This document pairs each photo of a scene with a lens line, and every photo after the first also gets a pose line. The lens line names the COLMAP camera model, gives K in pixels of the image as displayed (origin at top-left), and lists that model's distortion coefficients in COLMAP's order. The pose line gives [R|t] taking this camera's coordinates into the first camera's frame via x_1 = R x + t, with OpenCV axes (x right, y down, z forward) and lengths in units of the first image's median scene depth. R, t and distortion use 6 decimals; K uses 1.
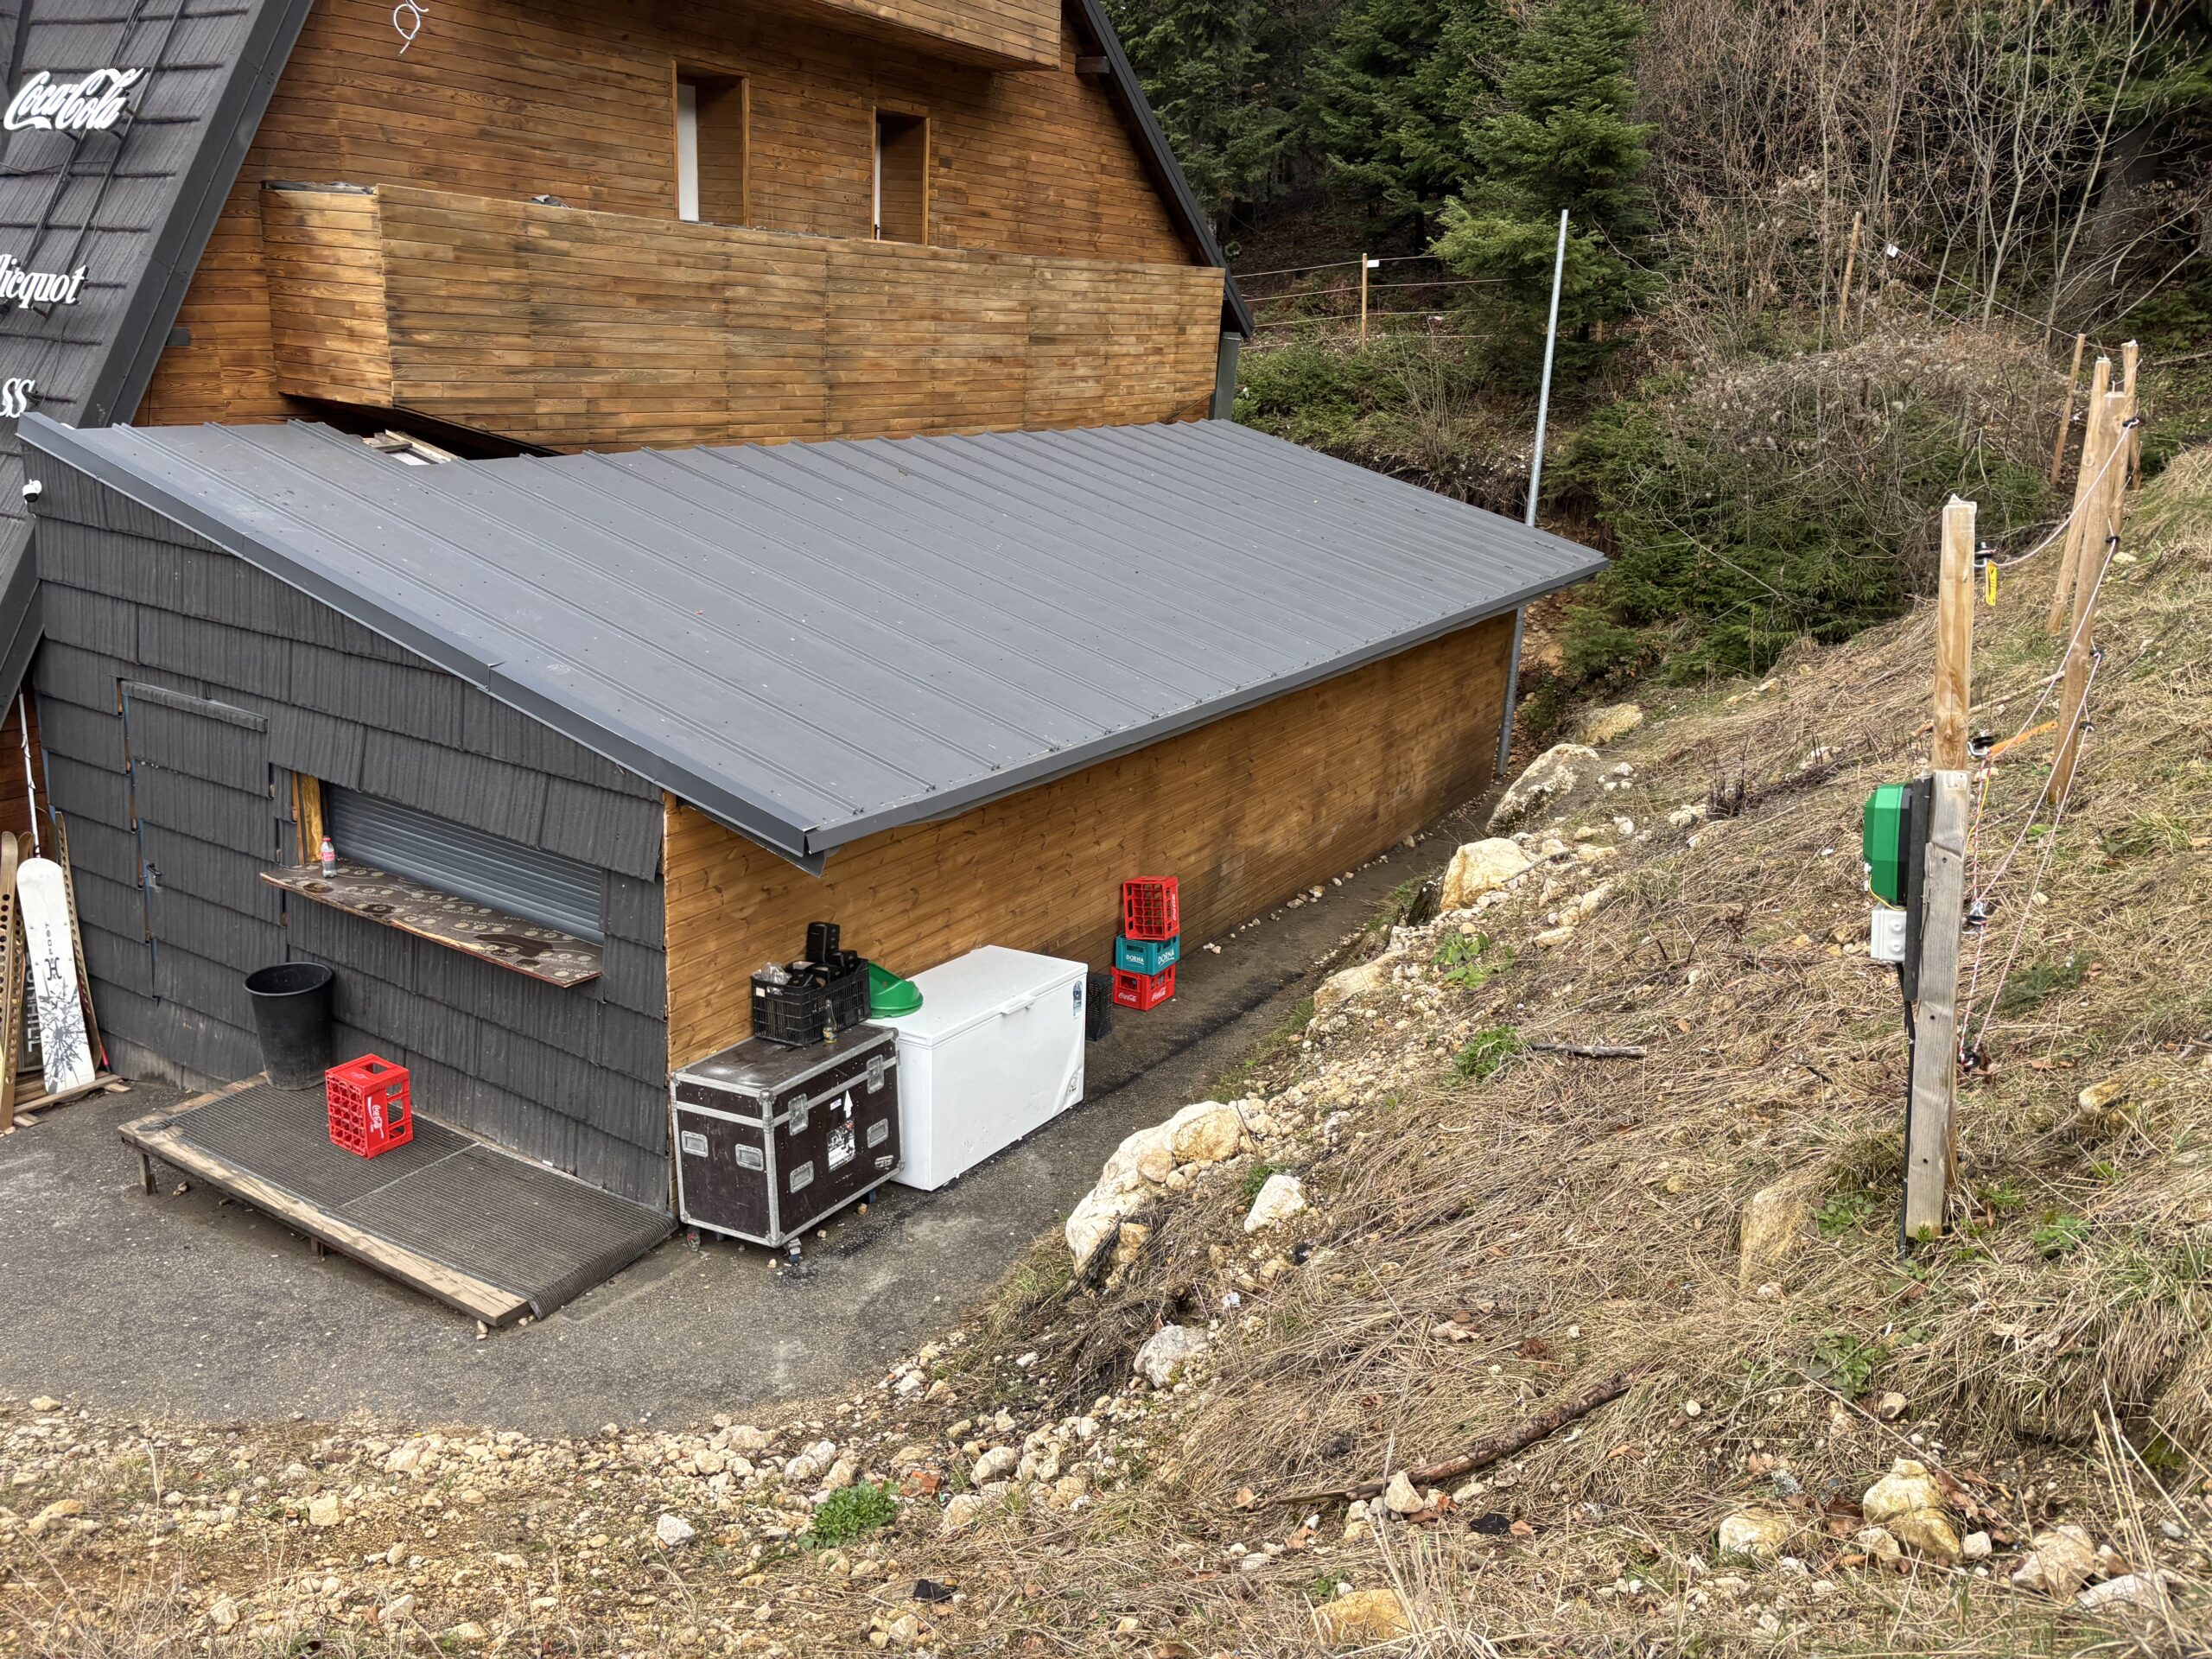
lens RADIAL K [[1665.5, 0, 1106.0], [0, 1665.5, 829.5], [0, 0, 1]] dist [0.053958, -0.044466]
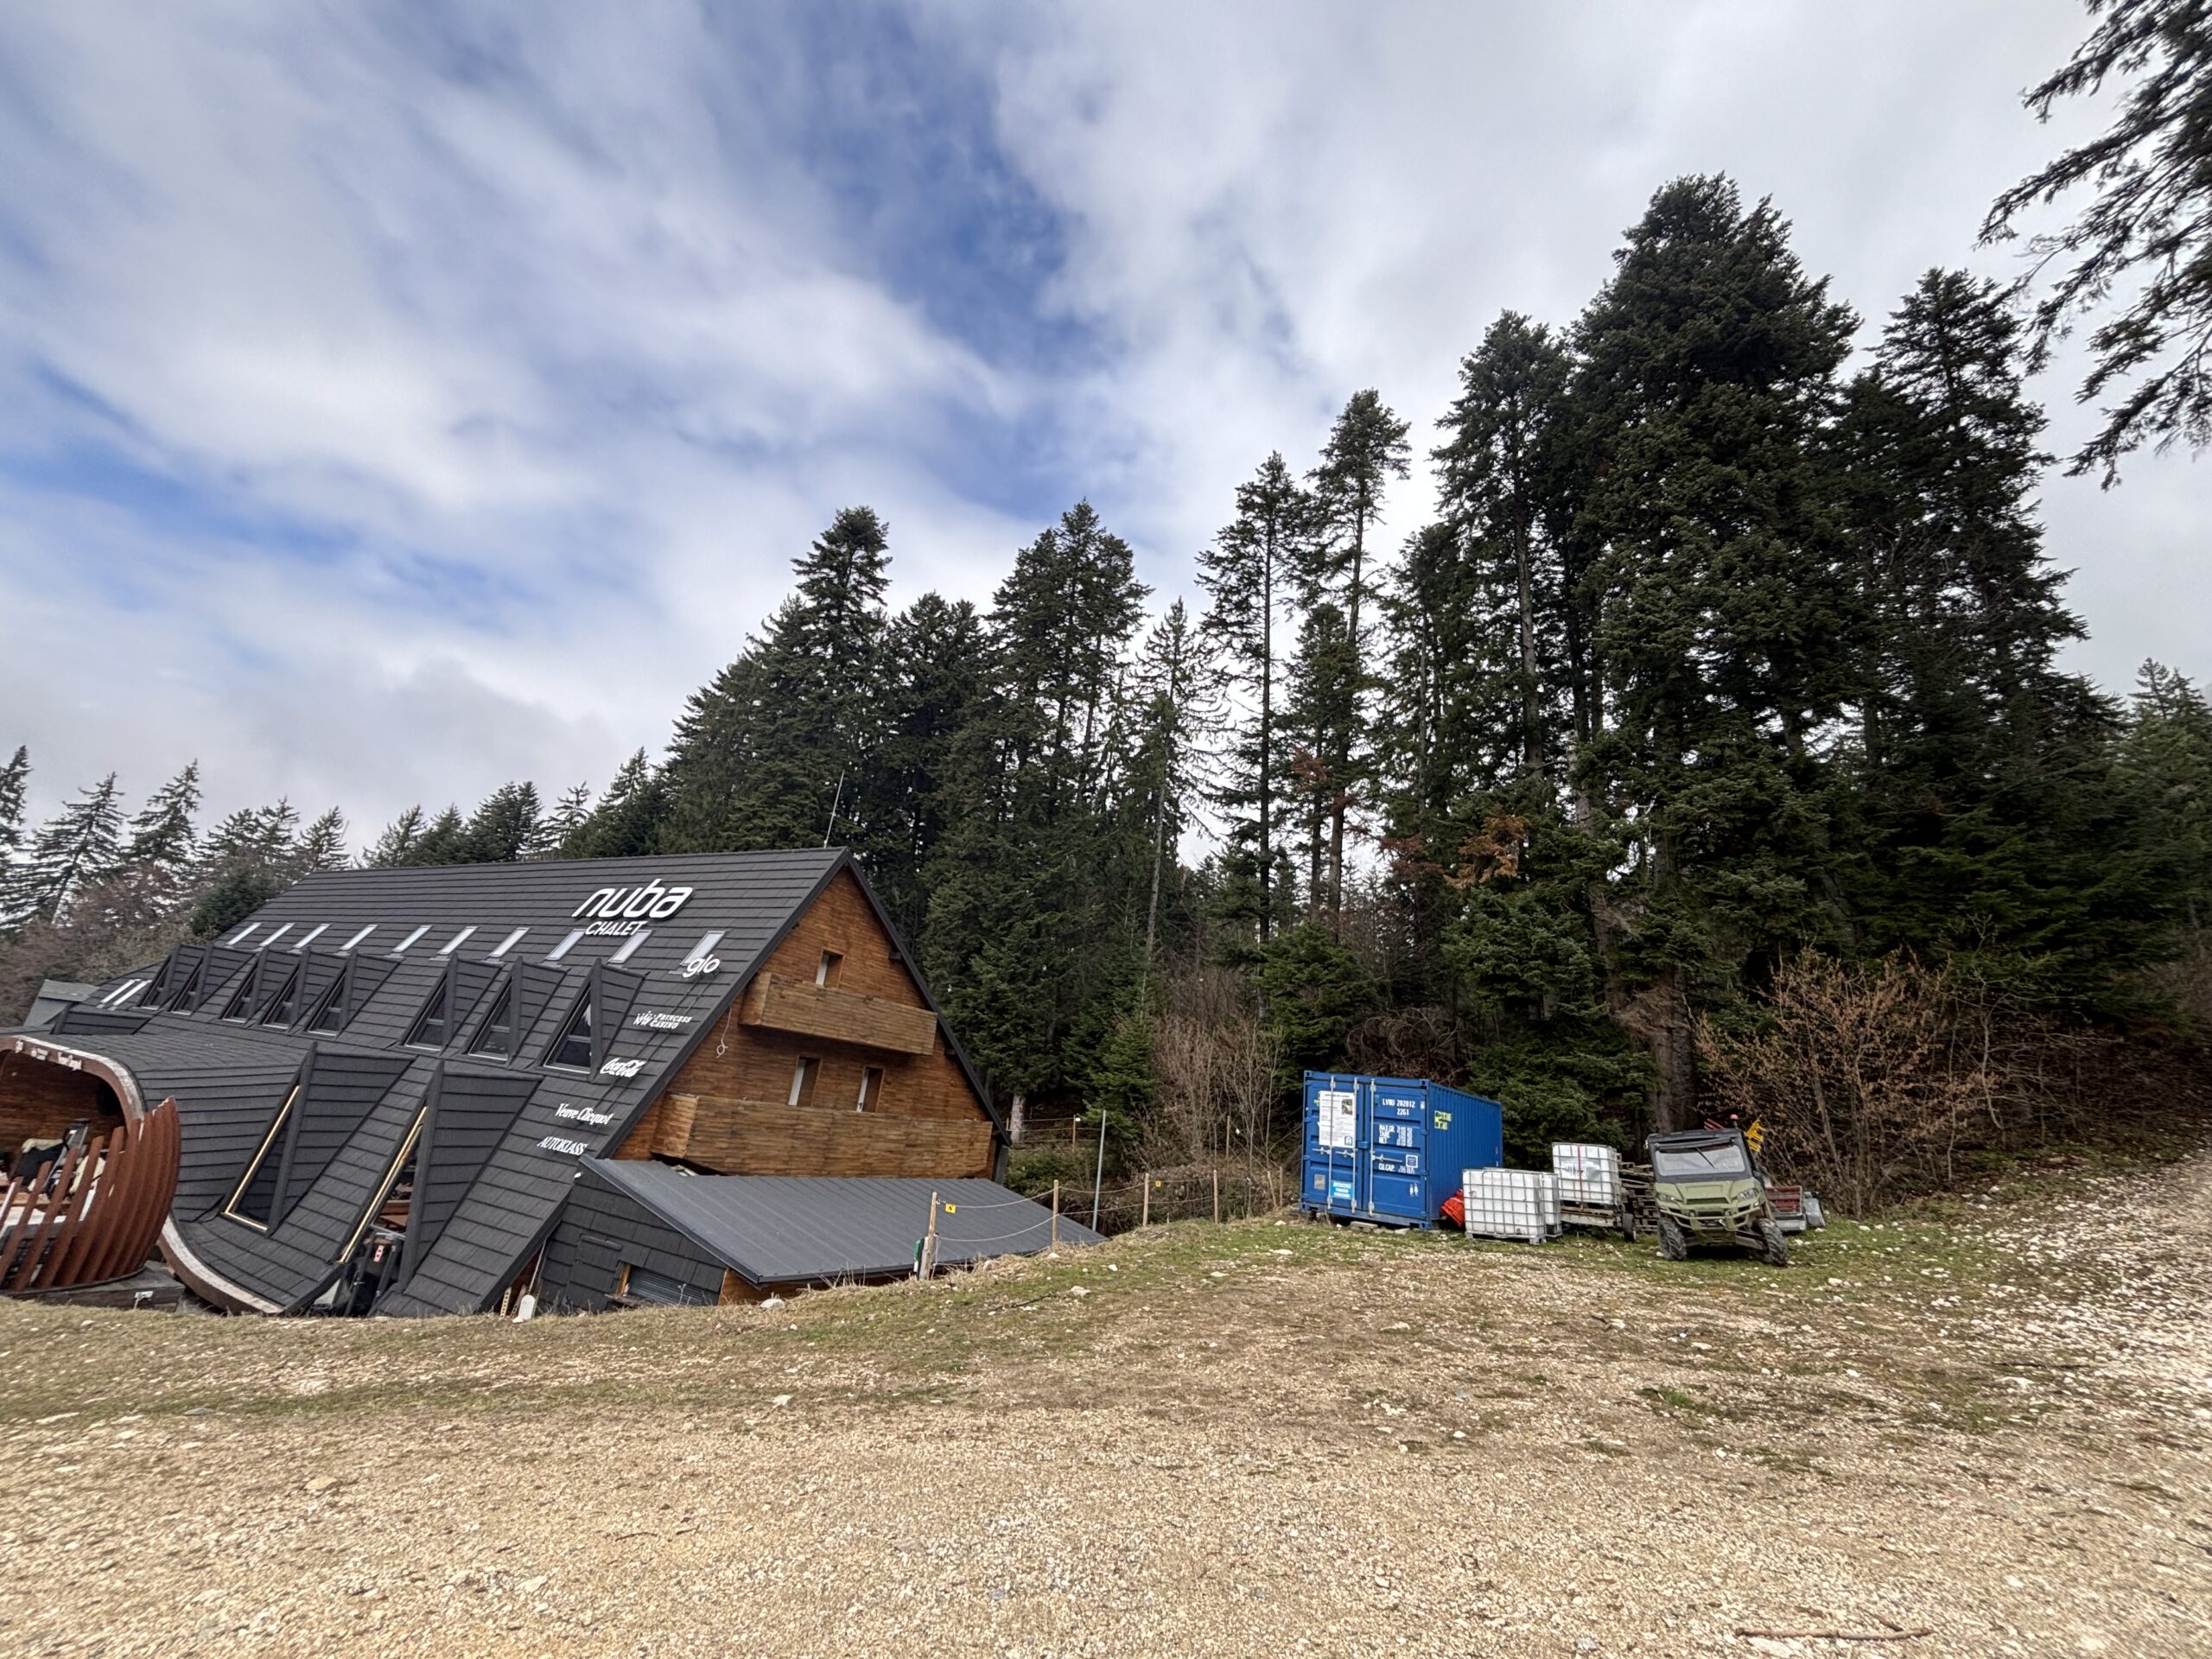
lens RADIAL K [[898.0, 0, 1108.9], [0, 898.0, 803.6], [0, 0, 1]] dist [-0.019489, -0.000037]
pose [[0.997456, 0.067216, 0.023746, 0.326030], [-0.039701, 0.800445, -0.598090, 0.207189], [-0.059209, 0.595626, 0.801077, -0.873888]]
